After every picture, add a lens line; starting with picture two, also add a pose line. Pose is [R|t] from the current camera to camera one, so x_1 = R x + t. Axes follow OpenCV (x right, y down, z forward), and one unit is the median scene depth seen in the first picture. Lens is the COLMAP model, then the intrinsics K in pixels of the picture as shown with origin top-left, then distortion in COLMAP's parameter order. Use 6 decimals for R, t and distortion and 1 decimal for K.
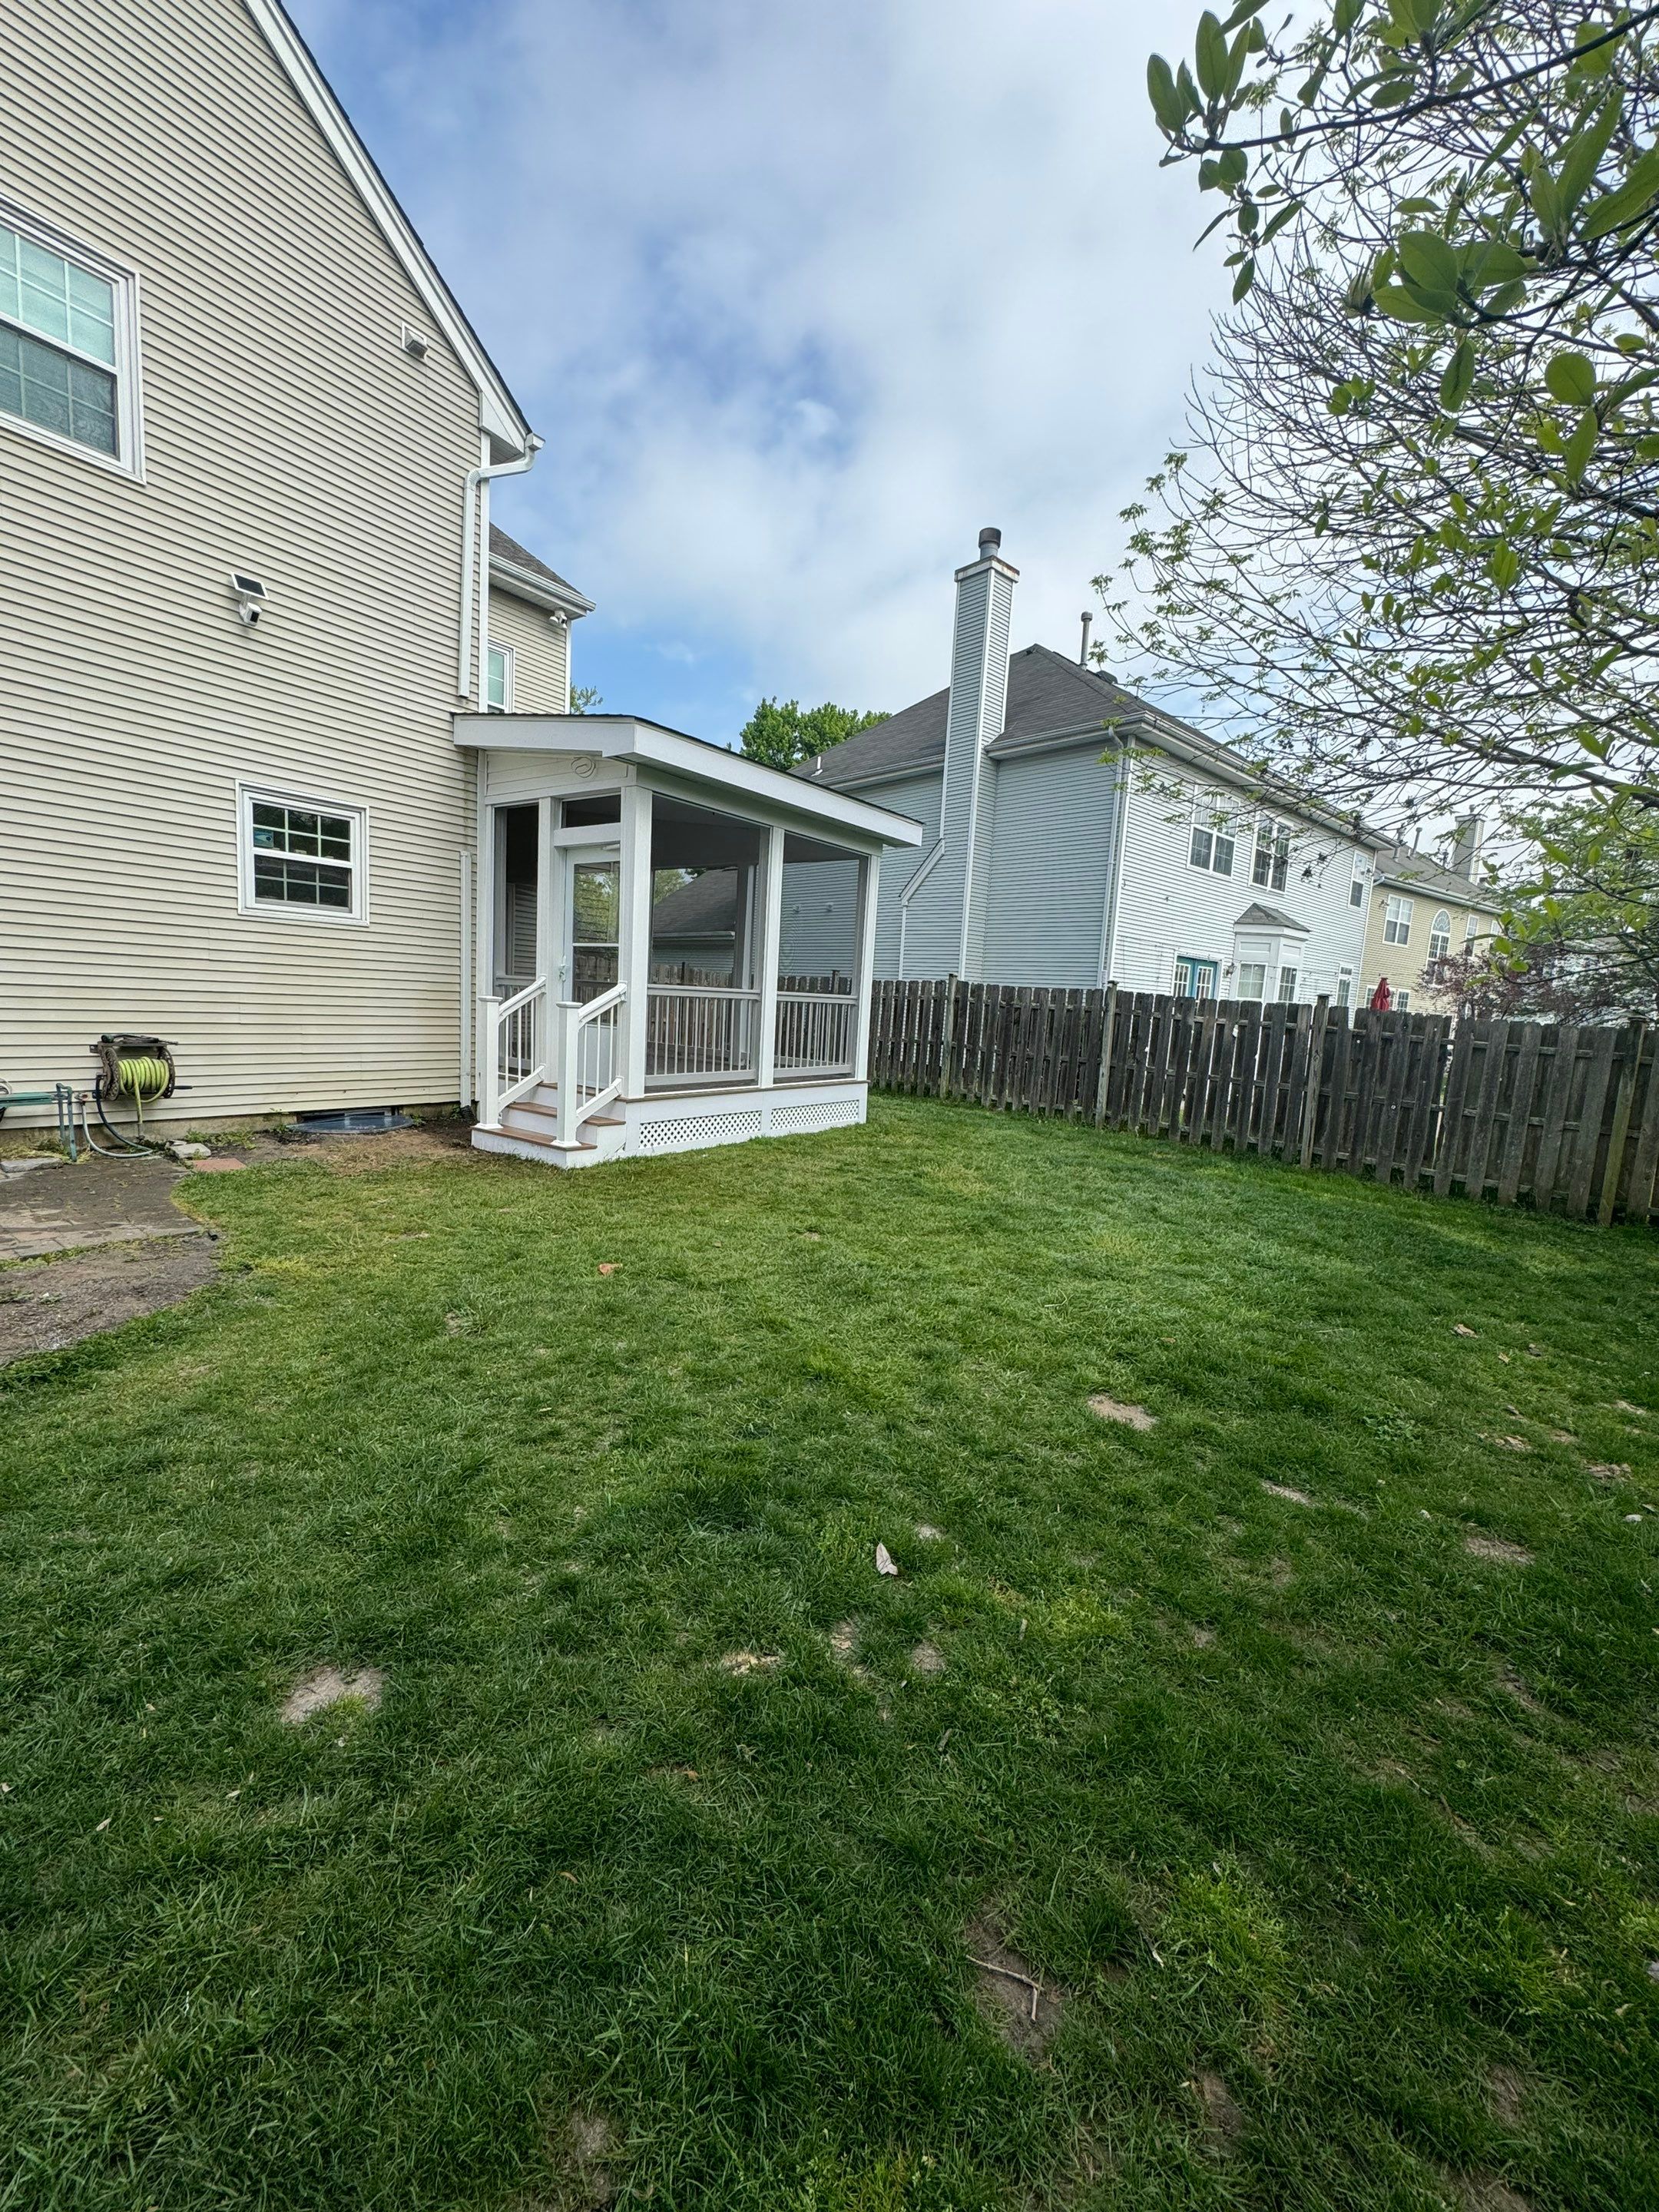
lens RADIAL K [[883.3, 0, 834.1], [0, 883.3, 1104.1], [0, 0, 1]] dist [-0.000913, -0.000226]
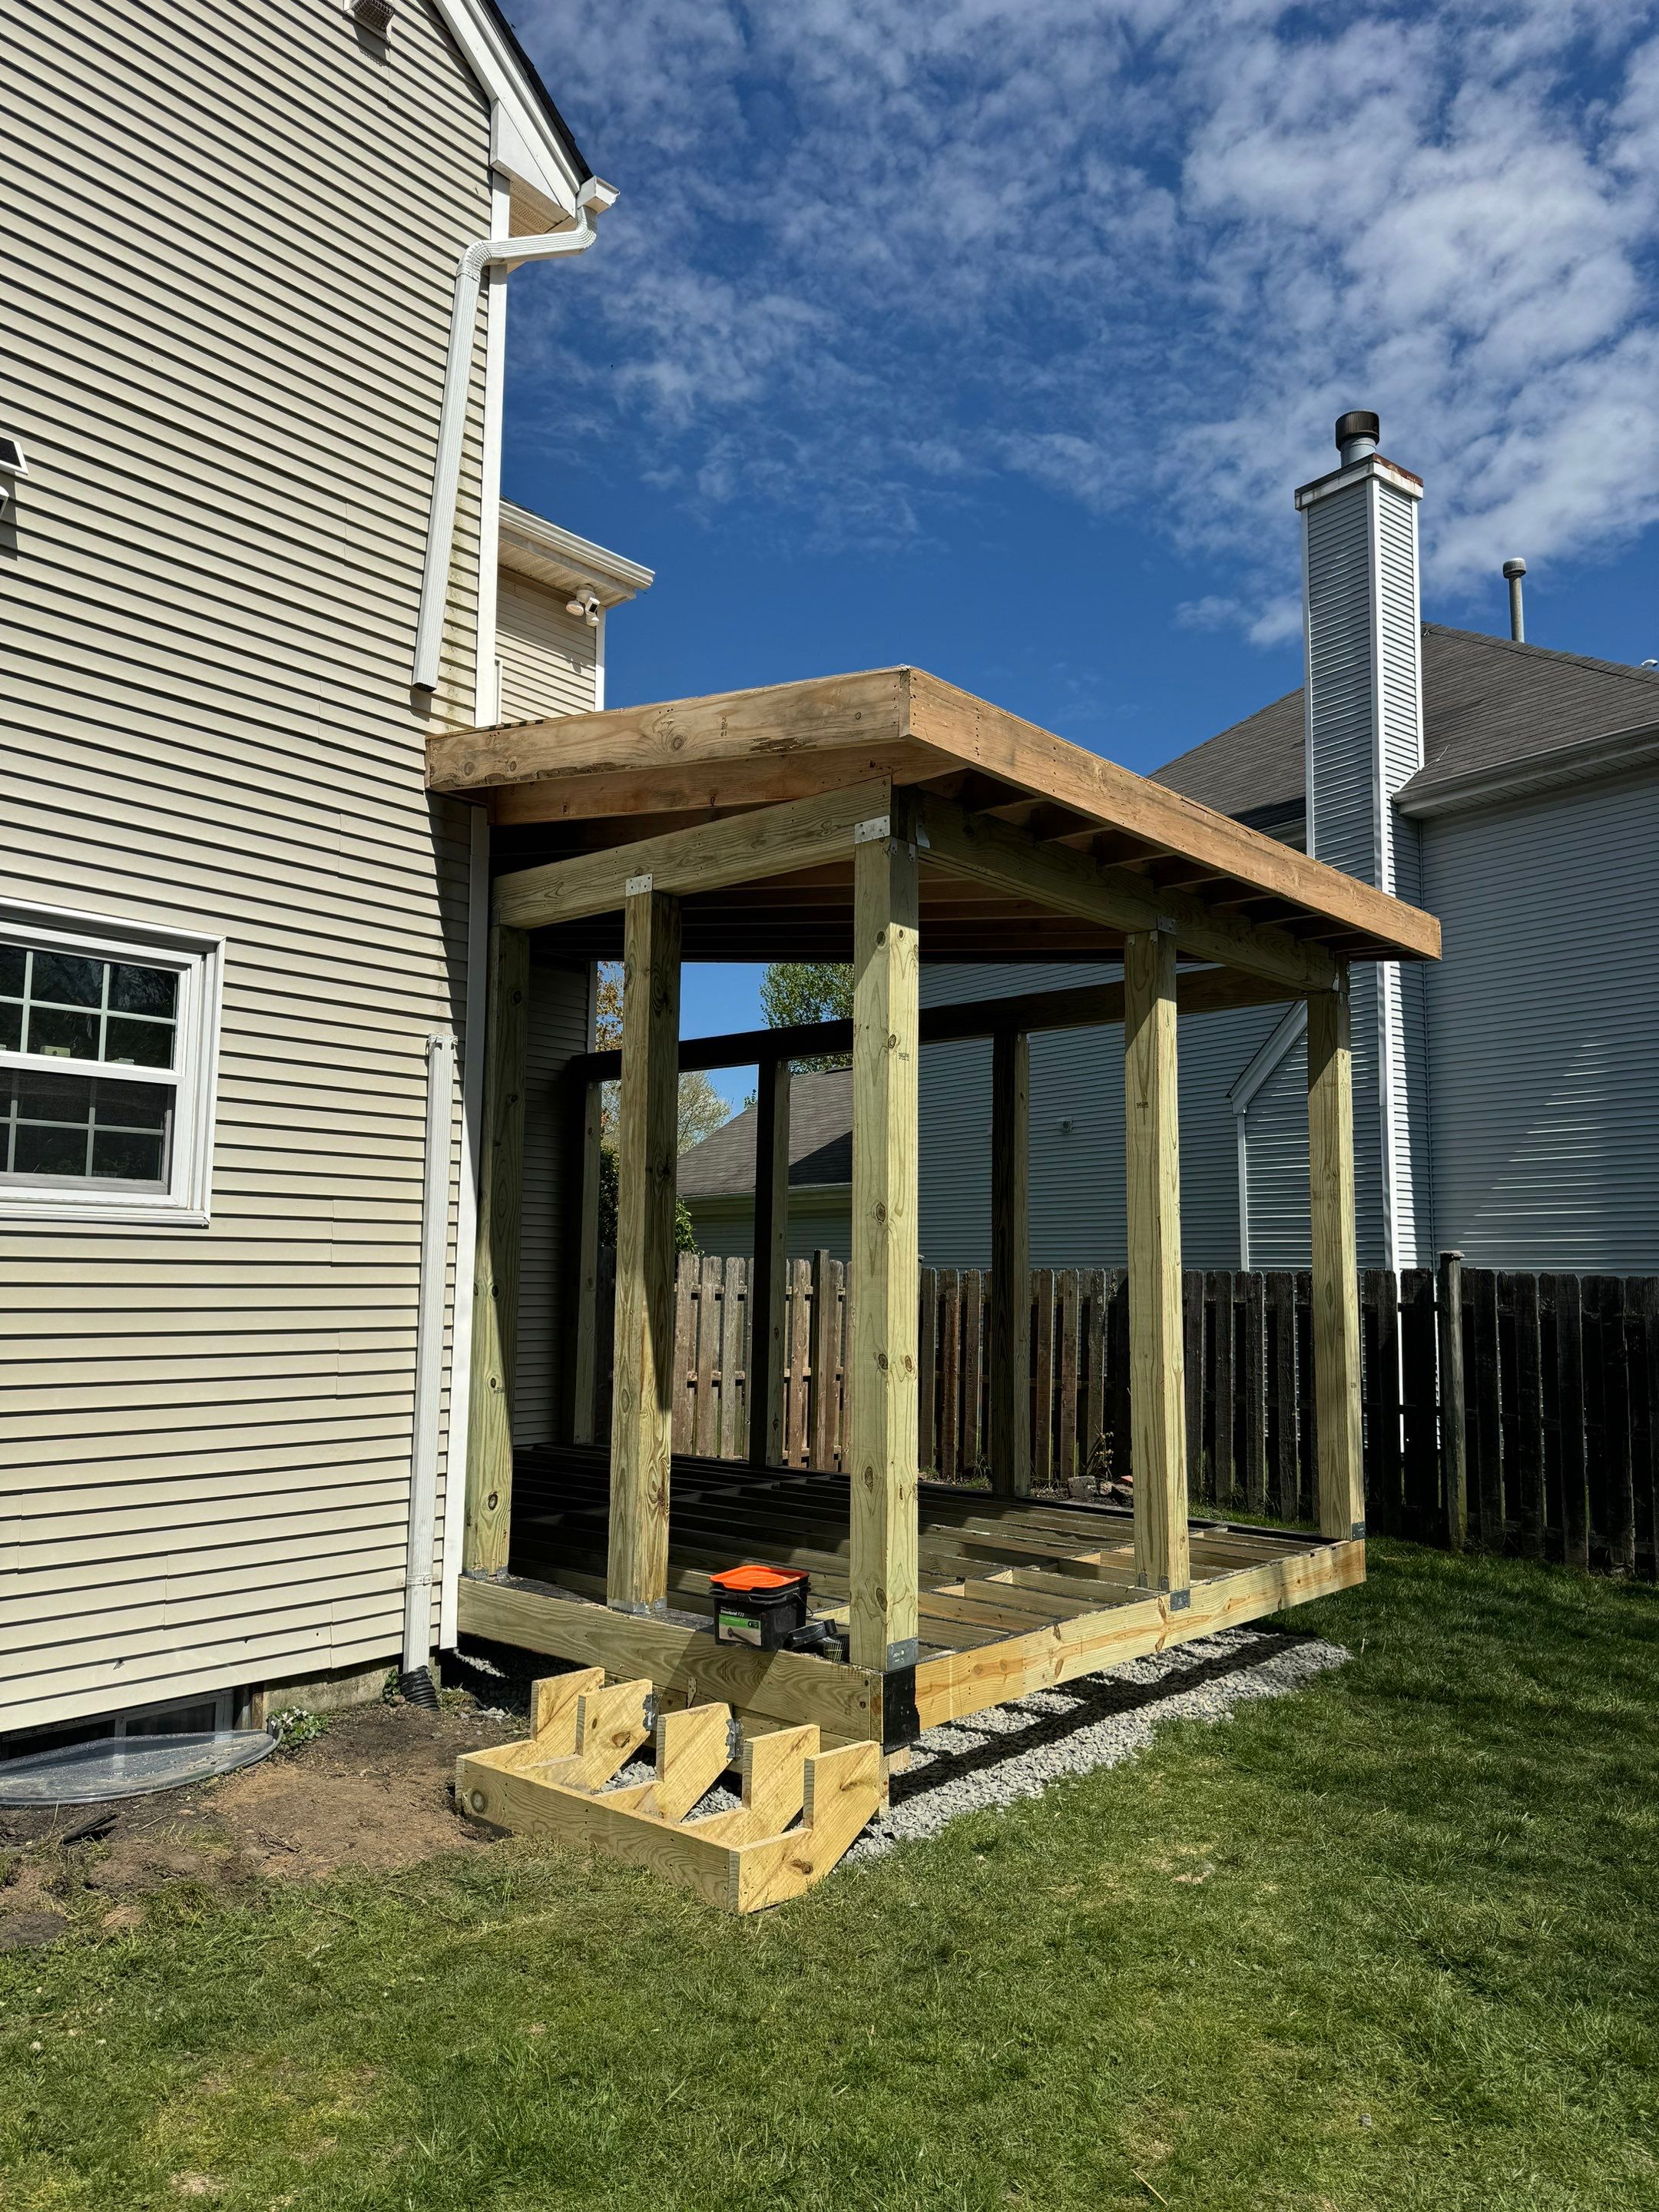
lens RADIAL K [[1541.5, 0, 825.8], [0, 1541.5, 1113.9], [0, 0, 1]] dist [0.152928, -0.307267]
pose [[0.995040, -0.057085, -0.081468, -0.176159], [0.036641, 0.971702, -0.233353, -0.069271], [0.092484, 0.229210, 0.968973, 0.306648]]
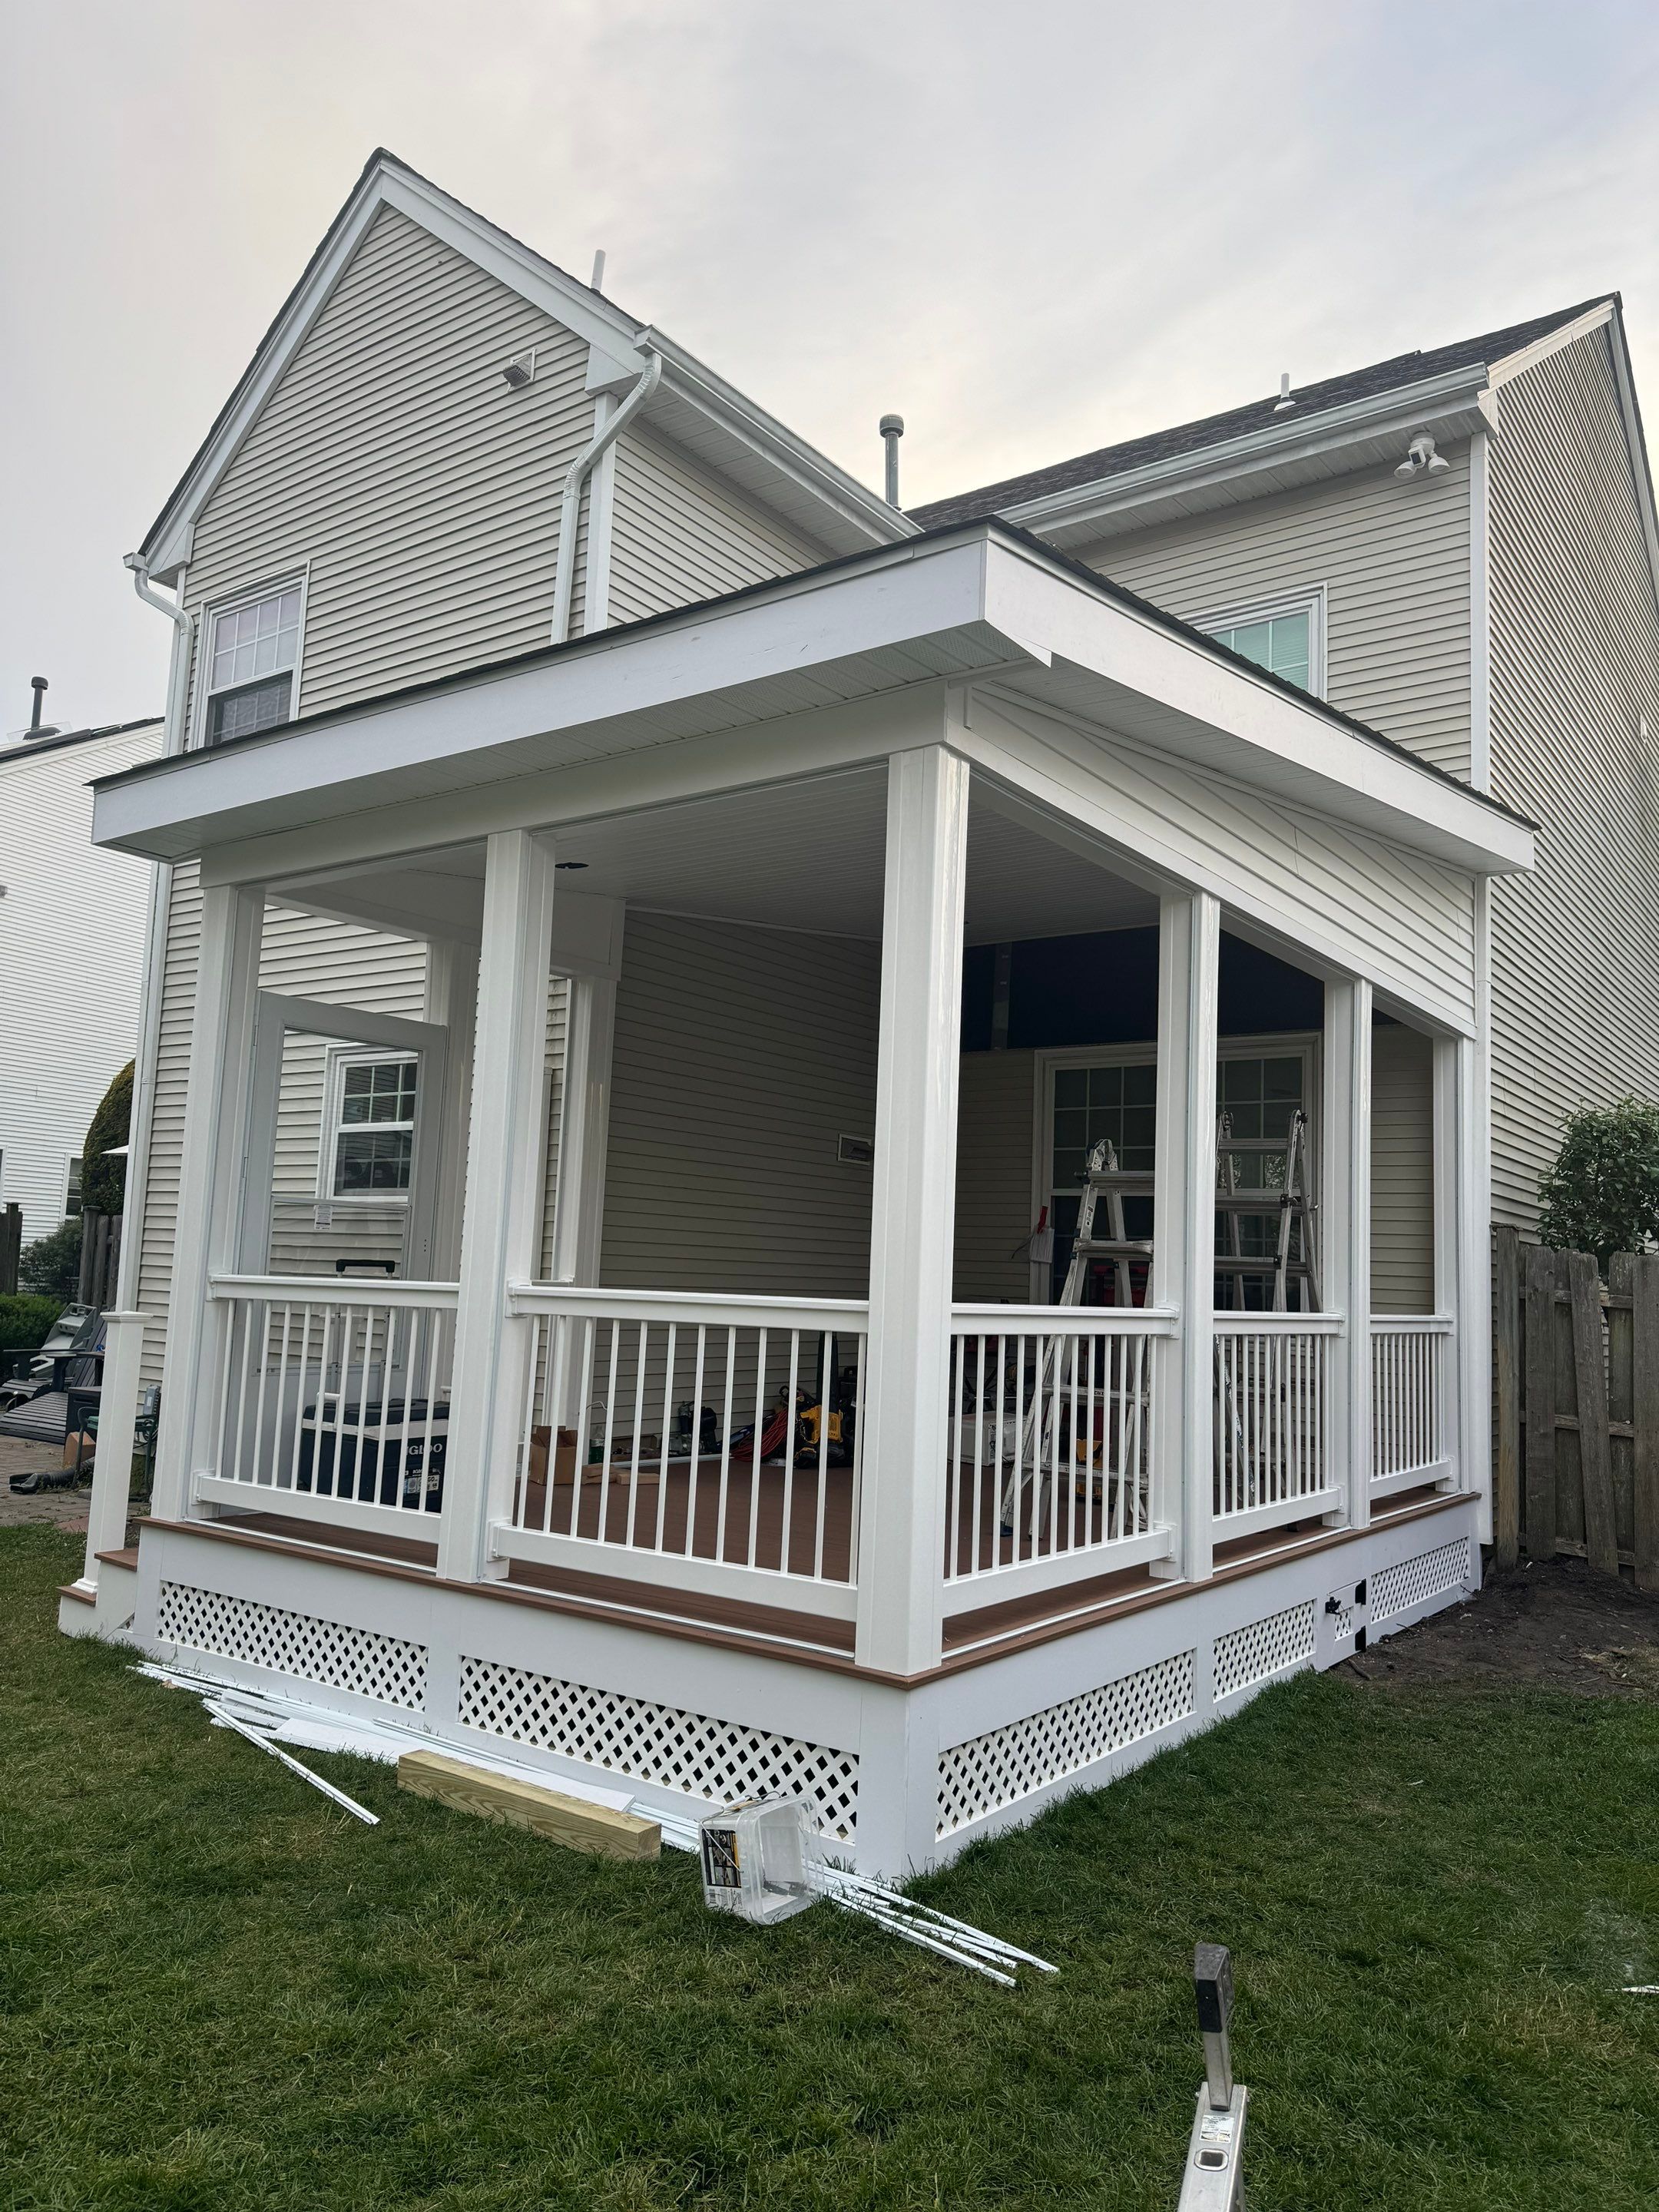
lens RADIAL K [[1566.0, 0, 840.4], [0, 1566.0, 1108.3], [0, 0, 1]] dist [0.059363, -0.072645]
pose [[0.007998, -0.167312, -0.985871, 0.573600], [-0.159966, 0.972992, -0.166424, -0.124026], [0.987090, 0.159037, -0.018982, 1.213527]]
